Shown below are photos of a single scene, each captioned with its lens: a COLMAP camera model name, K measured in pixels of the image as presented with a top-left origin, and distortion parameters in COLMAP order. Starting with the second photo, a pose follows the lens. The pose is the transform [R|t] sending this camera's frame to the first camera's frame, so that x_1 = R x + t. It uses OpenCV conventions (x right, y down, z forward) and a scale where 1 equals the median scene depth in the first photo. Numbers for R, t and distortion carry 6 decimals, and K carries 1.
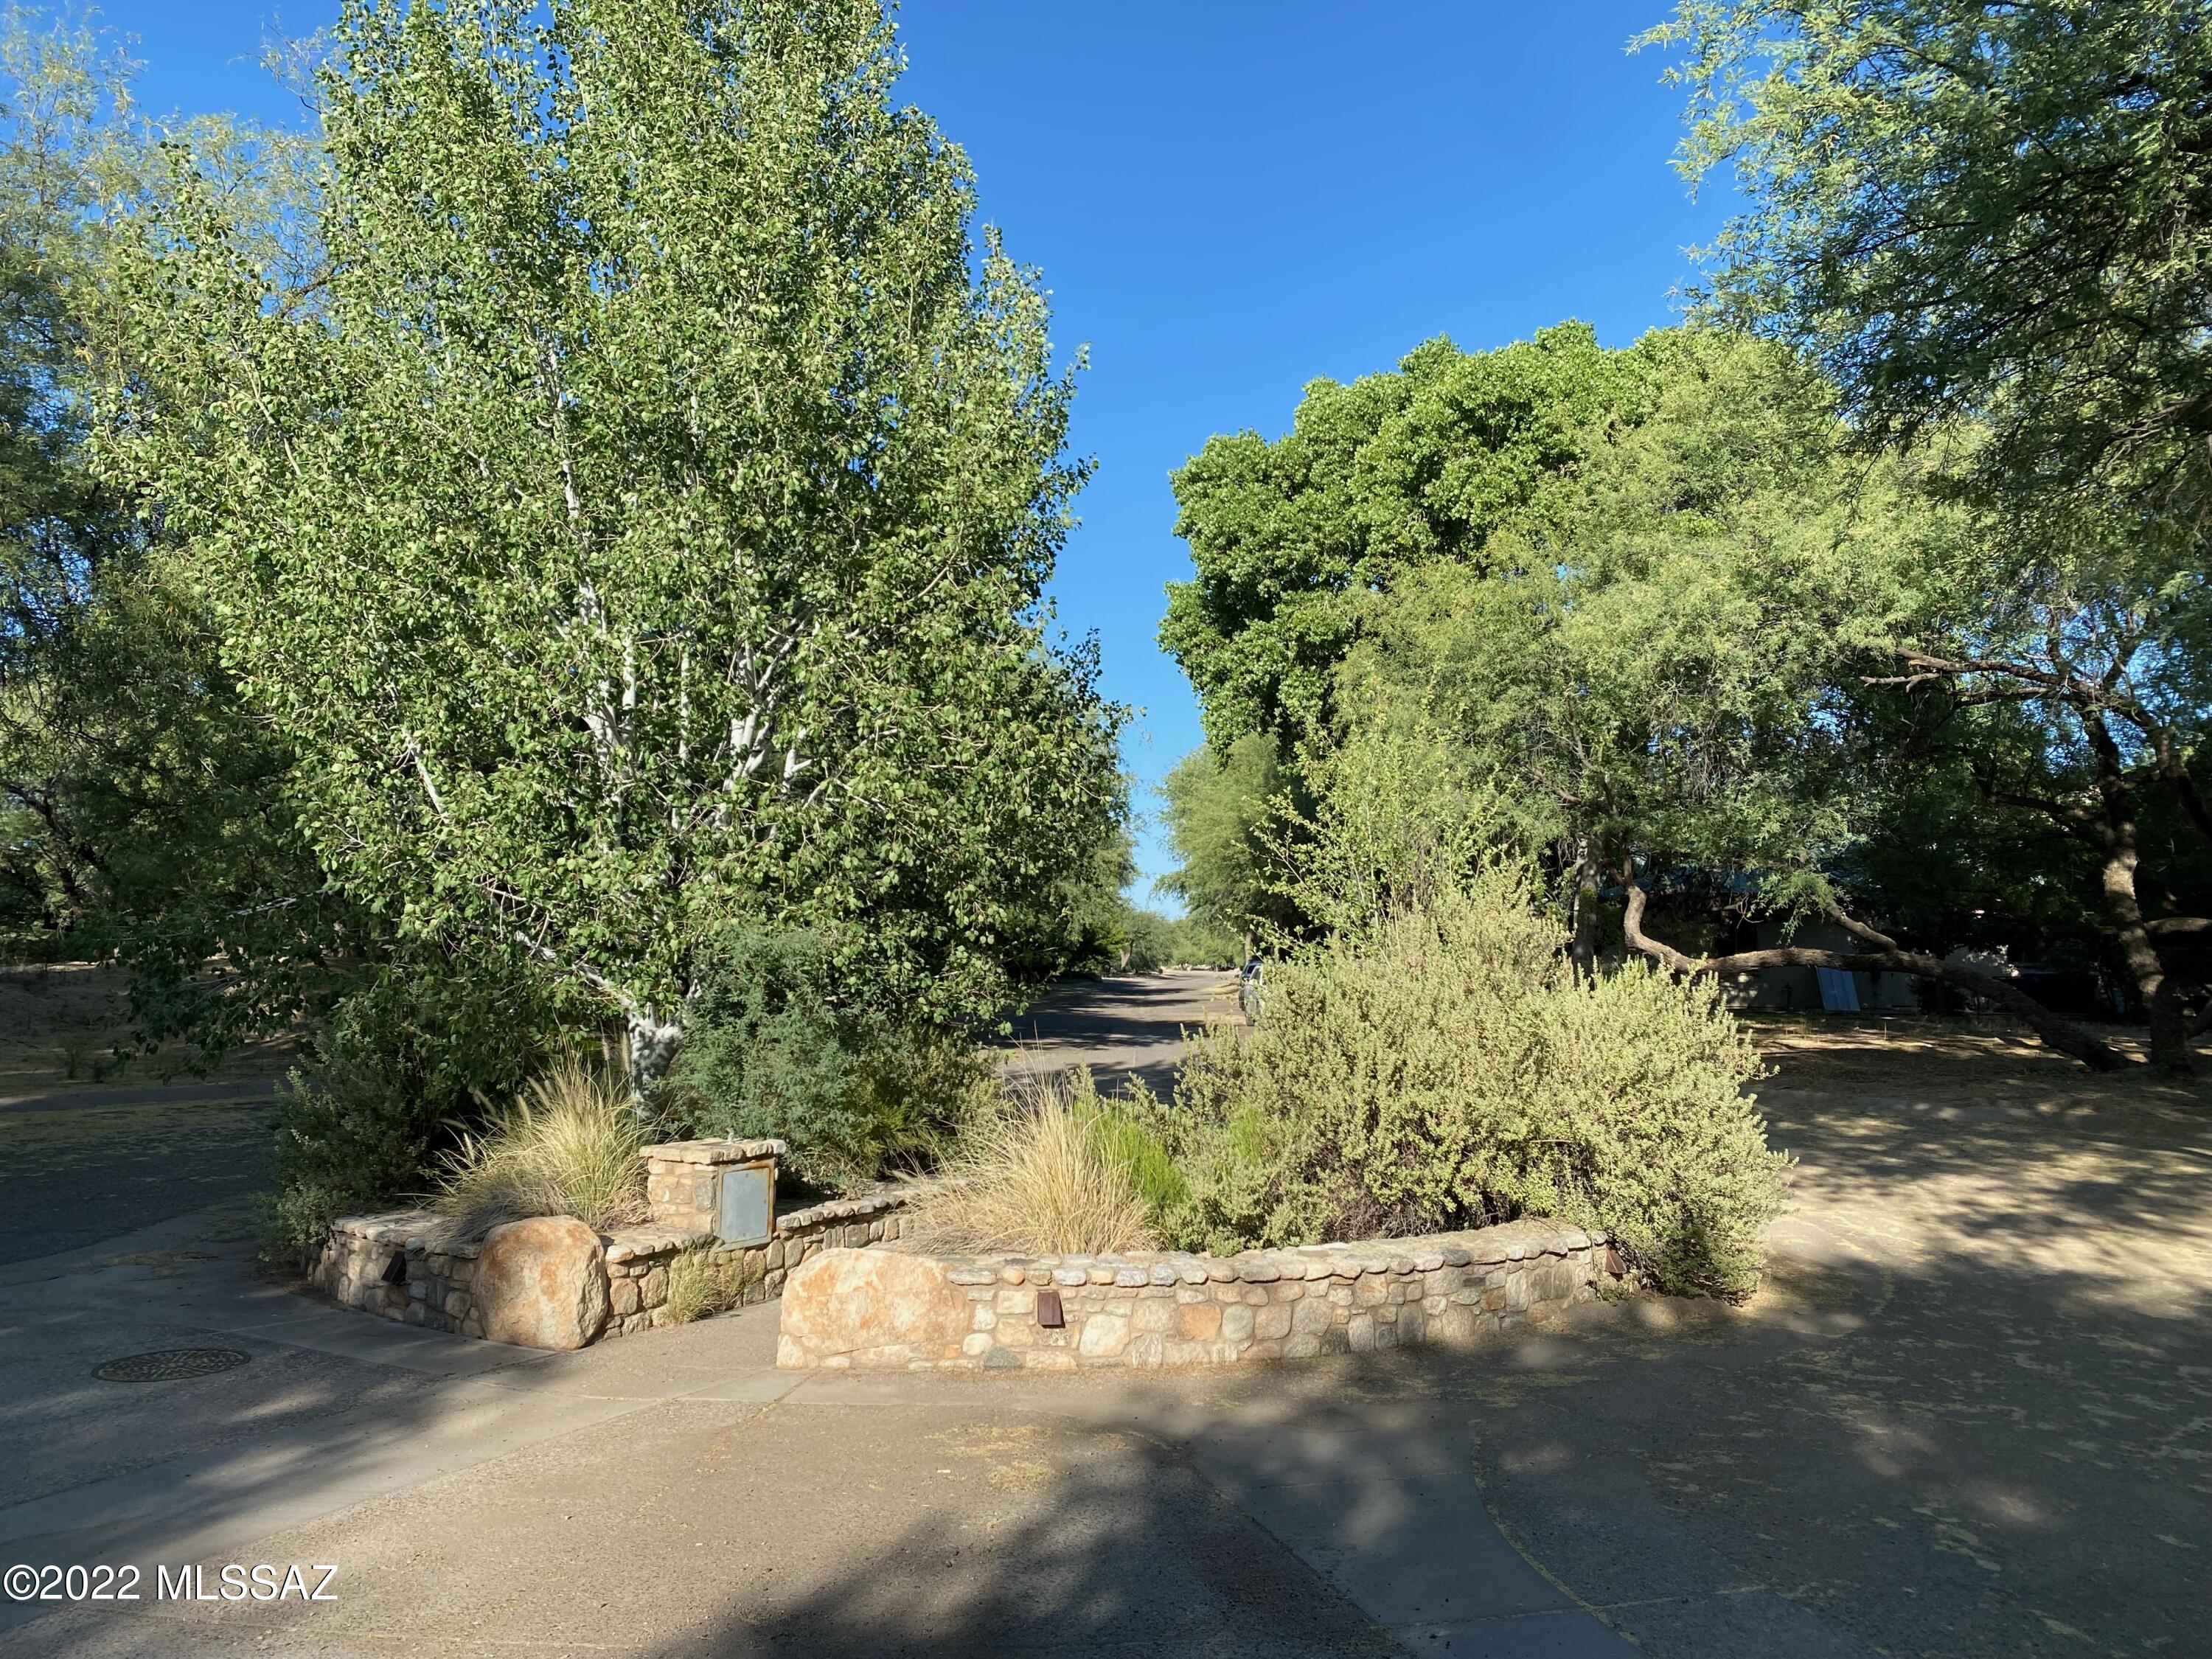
lens RADIAL K [[1708.5, 0, 1168.9], [0, 1708.5, 829.9], [0, 0, 1]] dist [0.065985, -0.125598]
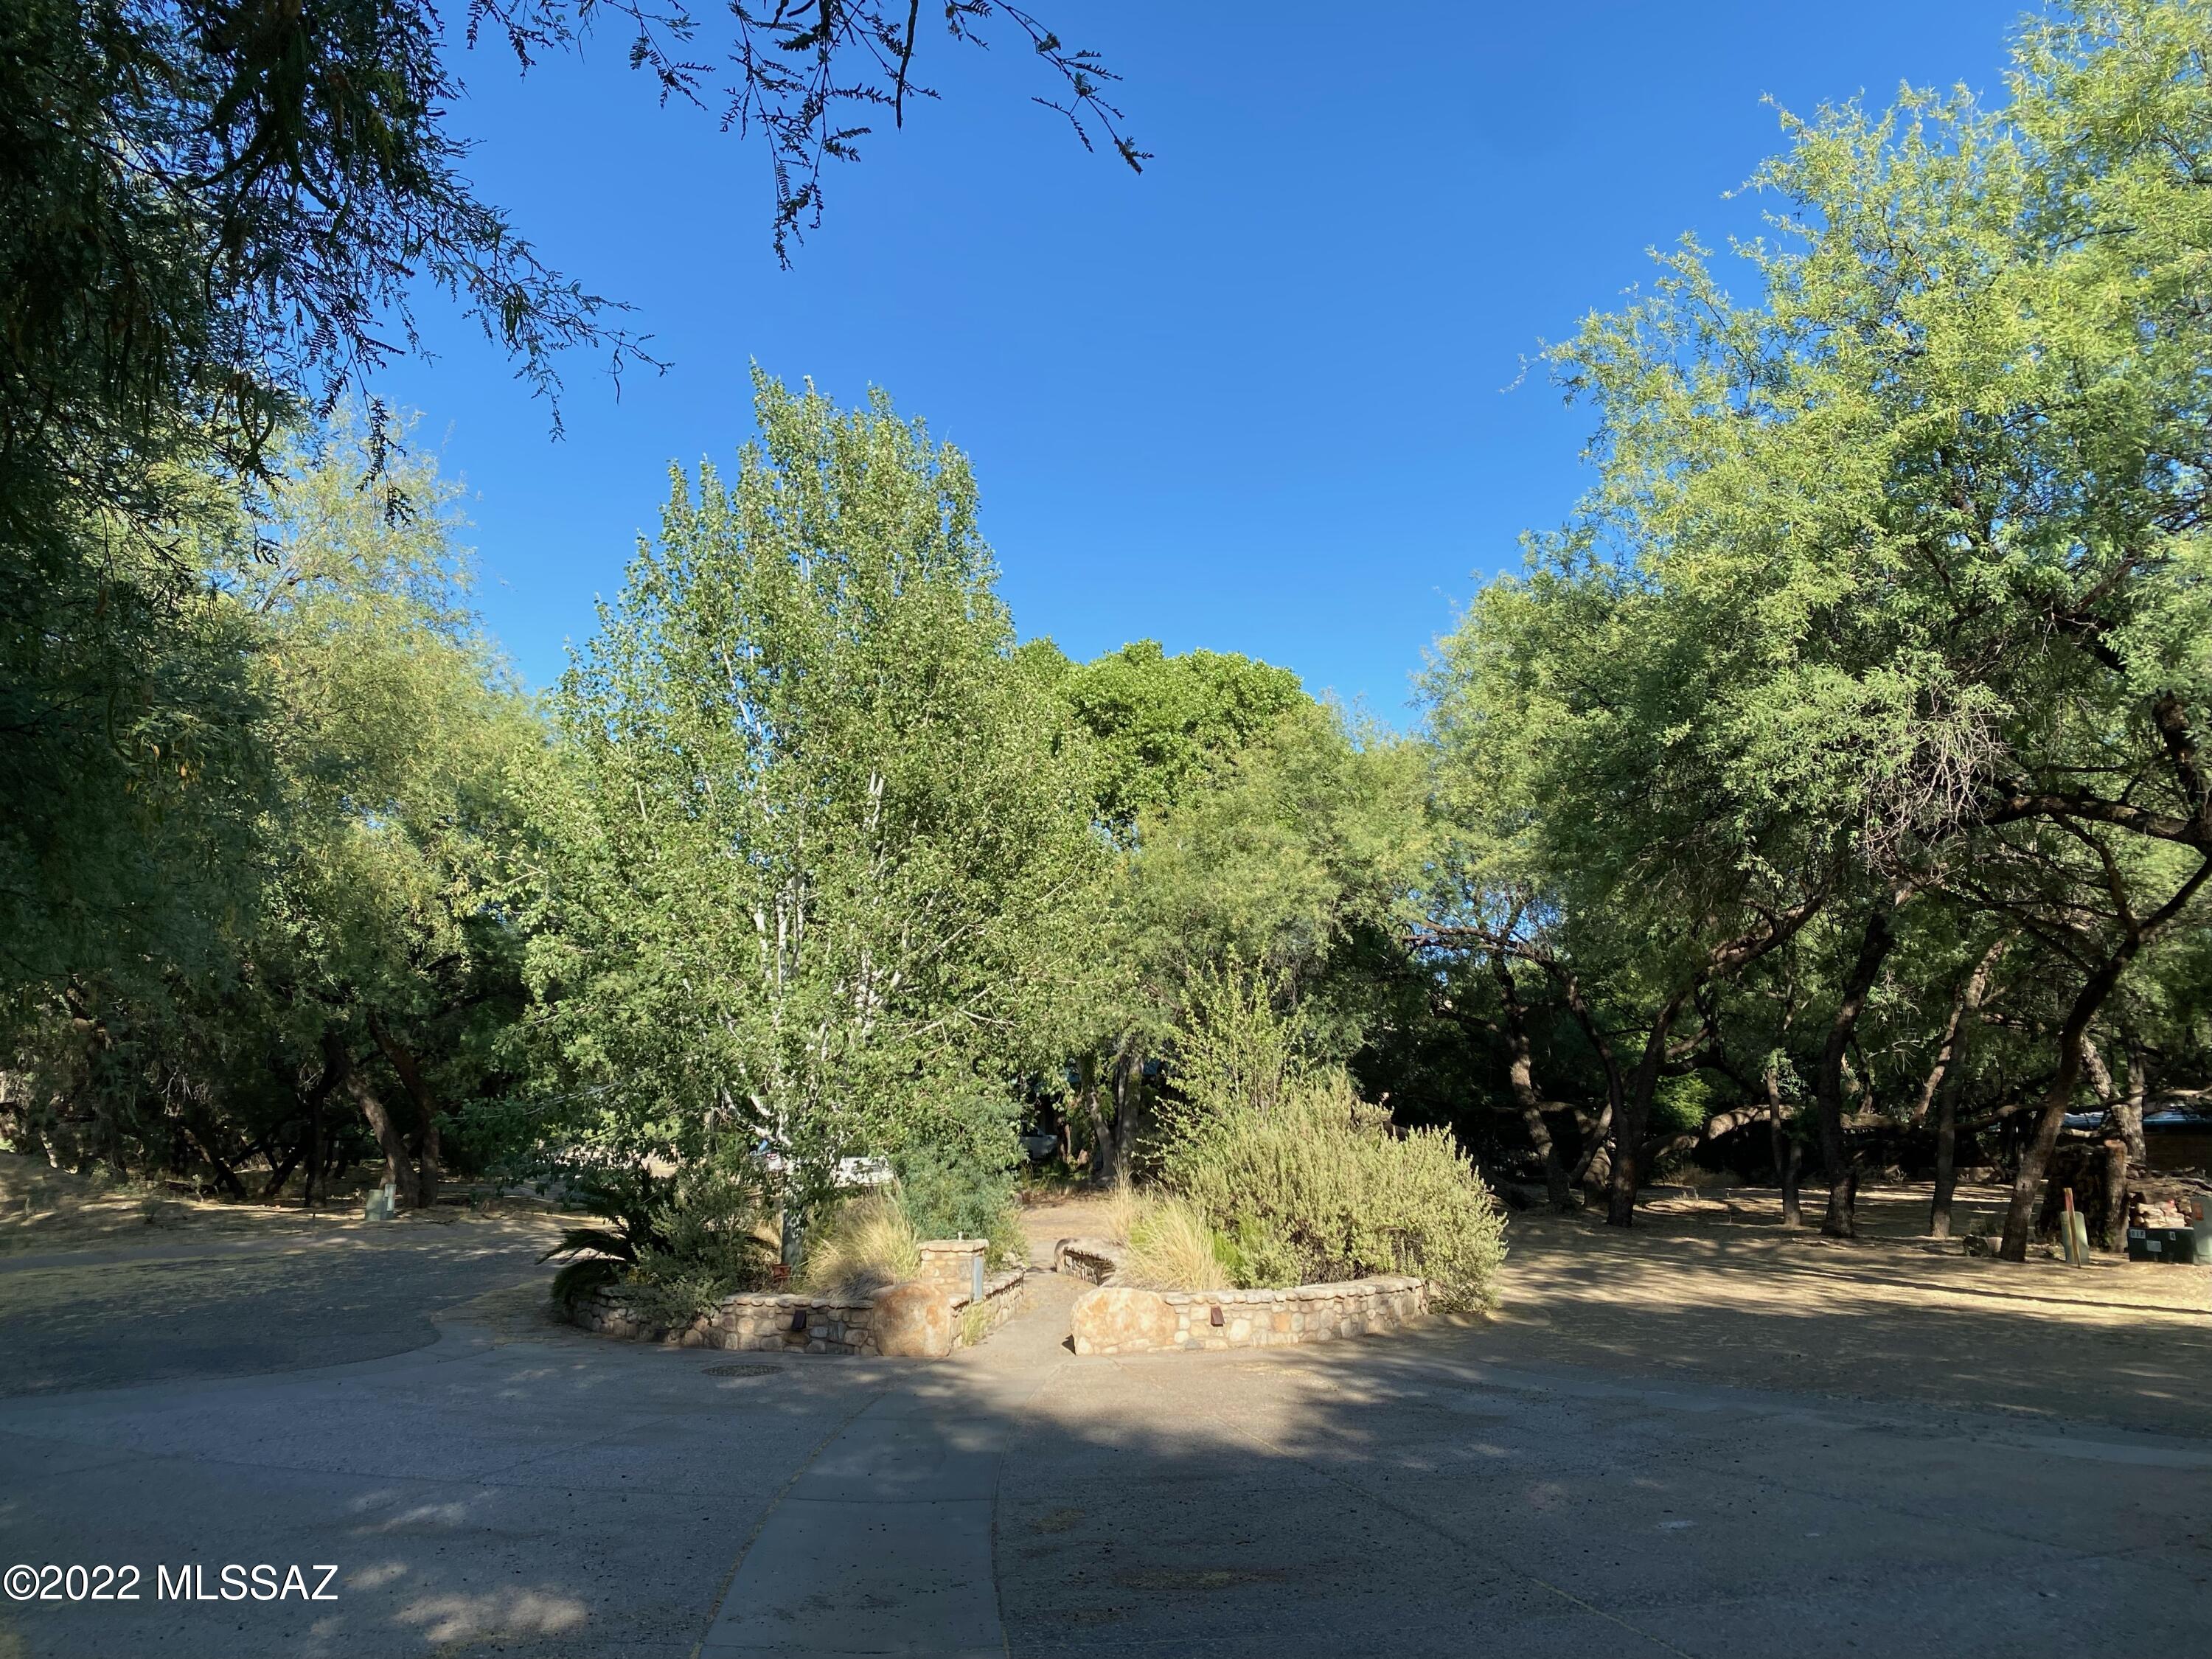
lens RADIAL K [[1708.5, 0, 1168.9], [0, 1708.5, 829.9], [0, 0, 1]] dist [0.065985, -0.125598]
pose [[0.928601, 0.060500, 0.366114, -0.741372], [-0.021824, 0.993816, -0.108873, -0.036567], [-0.370437, 0.093110, 0.924179, -0.668542]]
